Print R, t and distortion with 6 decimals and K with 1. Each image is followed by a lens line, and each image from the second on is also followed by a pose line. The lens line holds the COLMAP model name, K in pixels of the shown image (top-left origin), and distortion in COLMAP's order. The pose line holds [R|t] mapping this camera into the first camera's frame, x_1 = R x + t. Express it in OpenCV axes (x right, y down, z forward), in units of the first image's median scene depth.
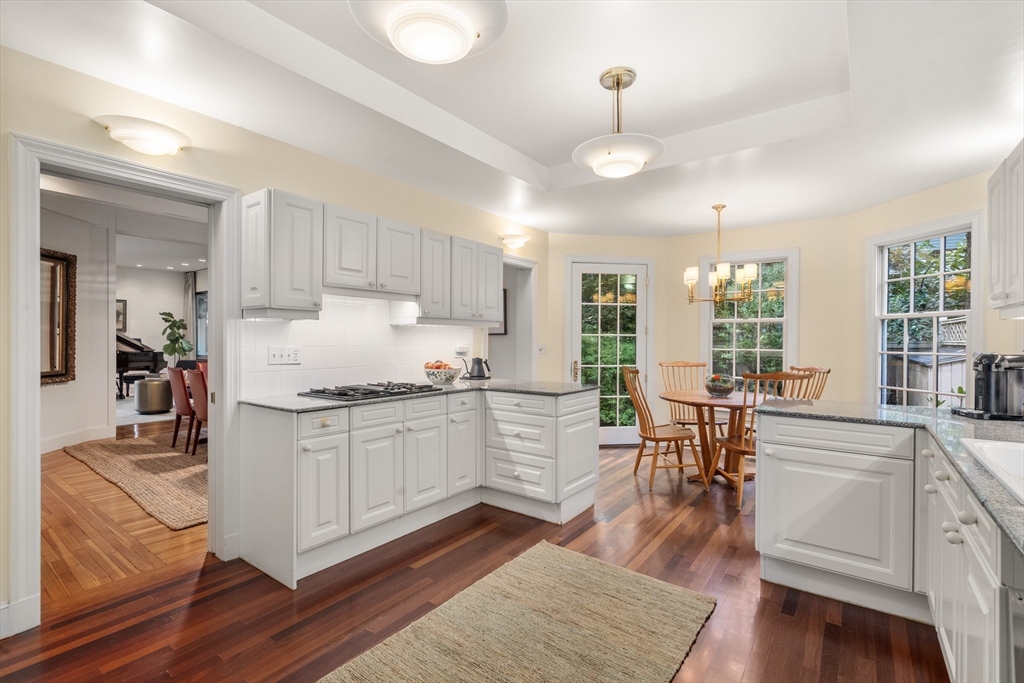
lens RADIAL K [[470.1, 0, 513.2], [0, 470.1, 343.2], [0, 0, 1]] dist [-0.001920, 0.000508]
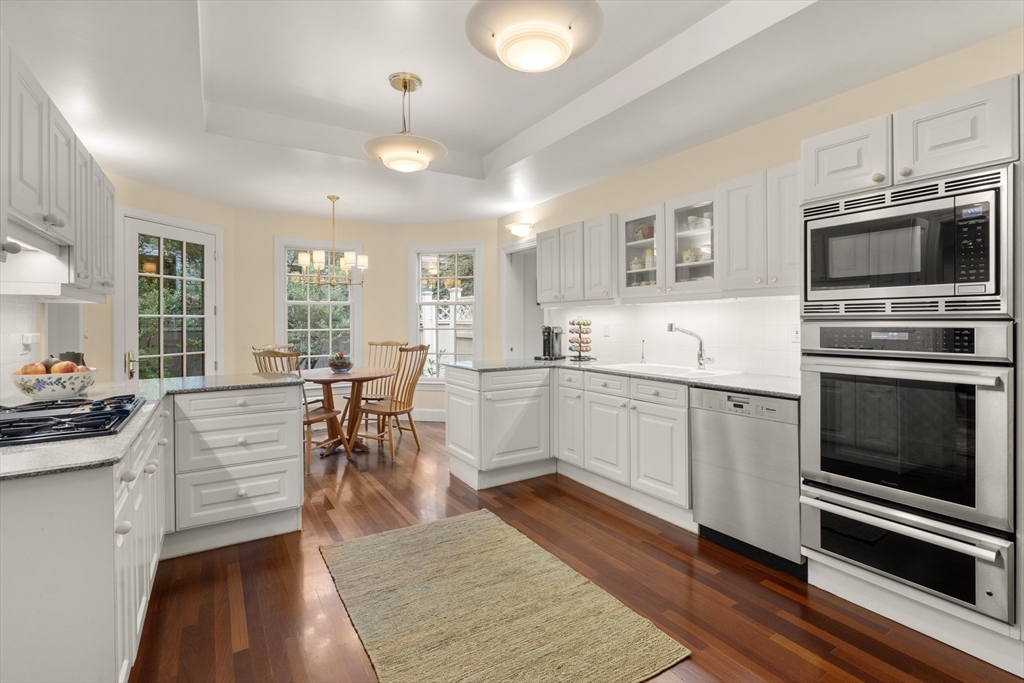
lens RADIAL K [[470.1, 0, 520.4], [0, 470.1, 319.3], [0, 0, 1]] dist [-0.001920, 0.000508]
pose [[0.358436, -0.003607, 0.933547, -0.557343], [0.013372, 0.999910, -0.001270, -0.003910], [-0.933458, 0.012939, 0.358452, 0.281200]]
